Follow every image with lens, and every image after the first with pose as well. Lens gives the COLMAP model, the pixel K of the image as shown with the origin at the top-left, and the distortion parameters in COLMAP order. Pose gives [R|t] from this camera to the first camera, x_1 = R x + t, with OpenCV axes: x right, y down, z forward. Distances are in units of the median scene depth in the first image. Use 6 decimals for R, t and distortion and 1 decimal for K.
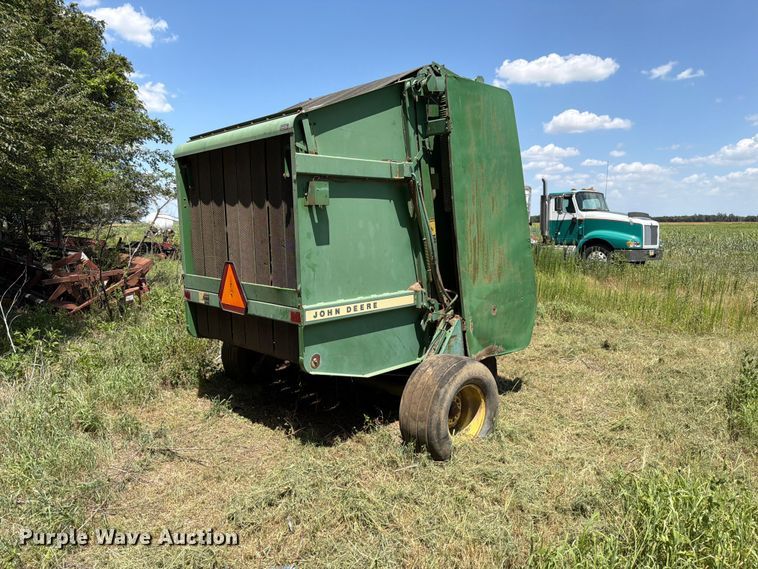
lens RADIAL K [[543.7, 0, 379.0], [0, 543.7, 287.7], [0, 0, 1]] dist [0.041641, -0.040027]
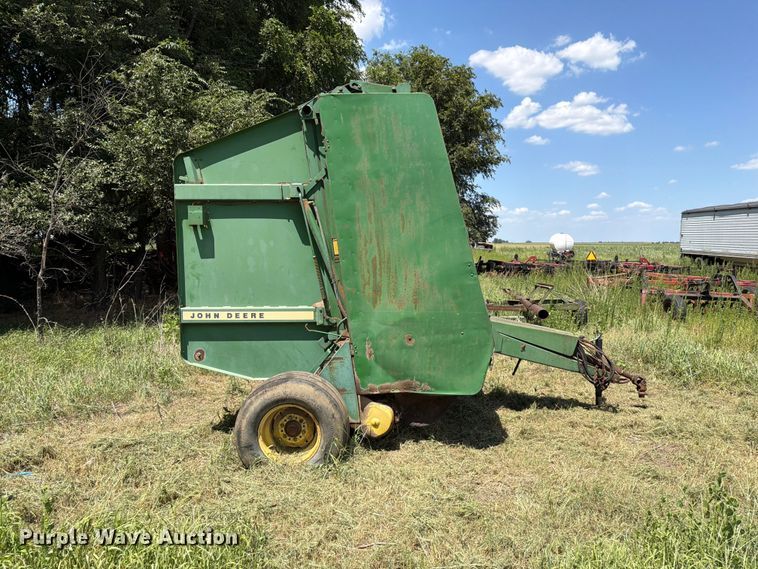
lens RADIAL K [[543.7, 0, 376.1], [0, 543.7, 283.8], [0, 0, 1]] dist [0.041641, -0.040027]
pose [[0.710008, 0.063193, -0.701352, 0.864228], [-0.094244, 0.995533, -0.005708, -0.043959], [0.697859, 0.070151, 0.712792, 0.353457]]
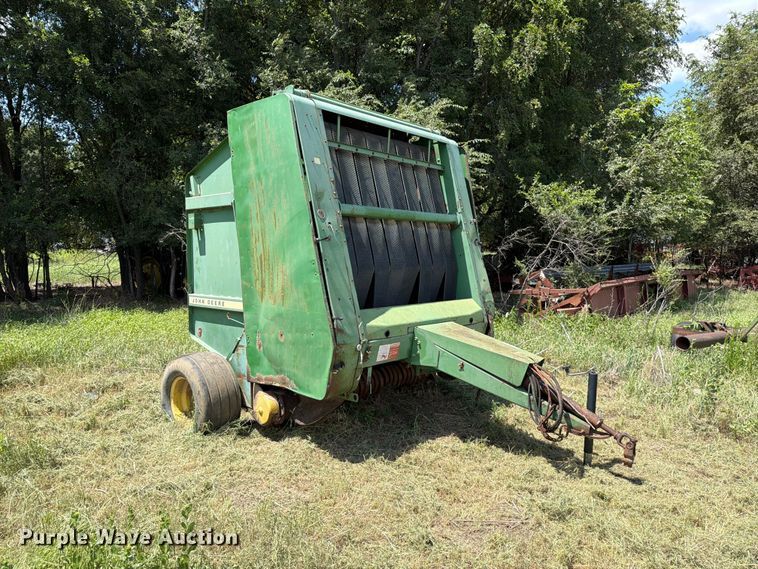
lens RADIAL K [[543.7, 0, 382.6], [0, 543.7, 284.2], [0, 0, 1]] dist [0.041641, -0.040027]
pose [[0.077658, 0.069424, -0.994560, 1.227611], [-0.125730, 0.990290, 0.059308, -0.130433], [0.989020, 0.120440, 0.085632, 1.181366]]
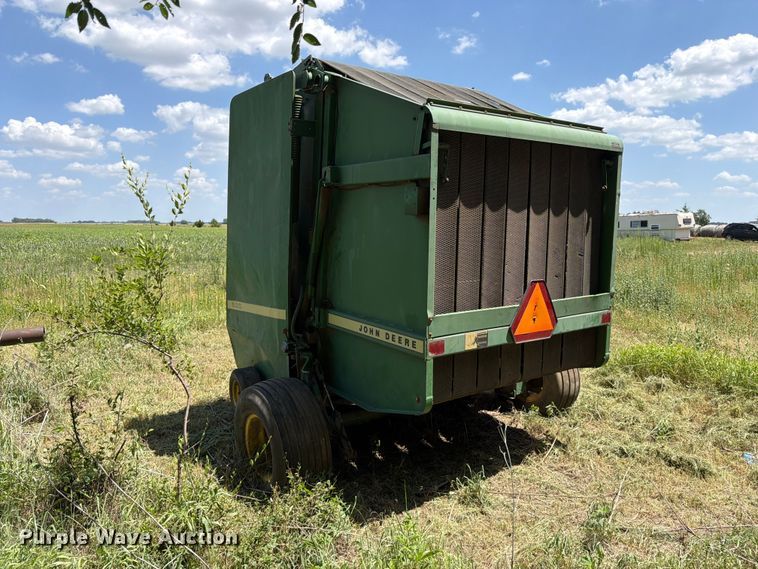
lens RADIAL K [[543.7, 0, 376.7], [0, 543.7, 279.5], [0, 0, 1]] dist [0.041641, -0.040027]
pose [[0.146770, -0.099275, 0.984176, -1.090822], [0.115322, 0.989884, 0.082653, -0.140531], [-0.982425, 0.101366, 0.156733, 1.076253]]
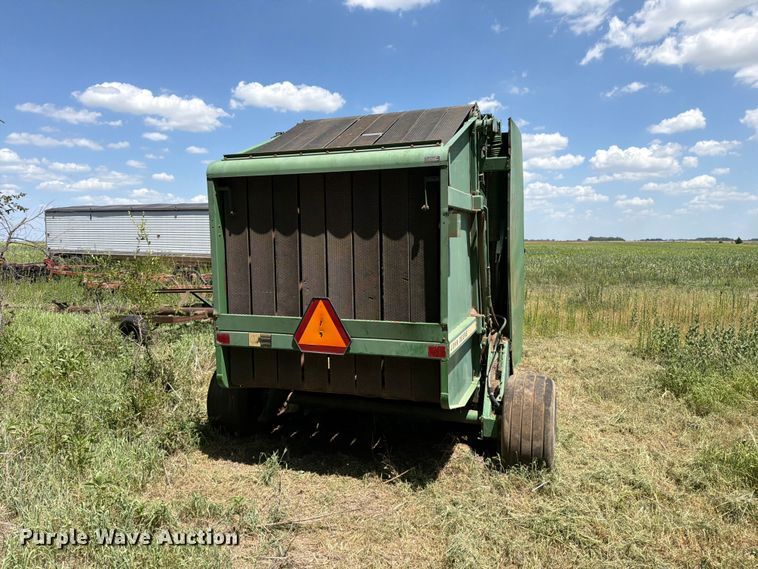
lens RADIAL K [[543.7, 0, 383.3], [0, 543.7, 284.0], [0, 0, 1]] dist [0.041641, -0.040027]
pose [[0.891993, -0.035227, 0.450675, -0.568791], [0.053699, 0.998157, -0.028260, -0.037969], [-0.448849, 0.049409, 0.892240, 0.143688]]
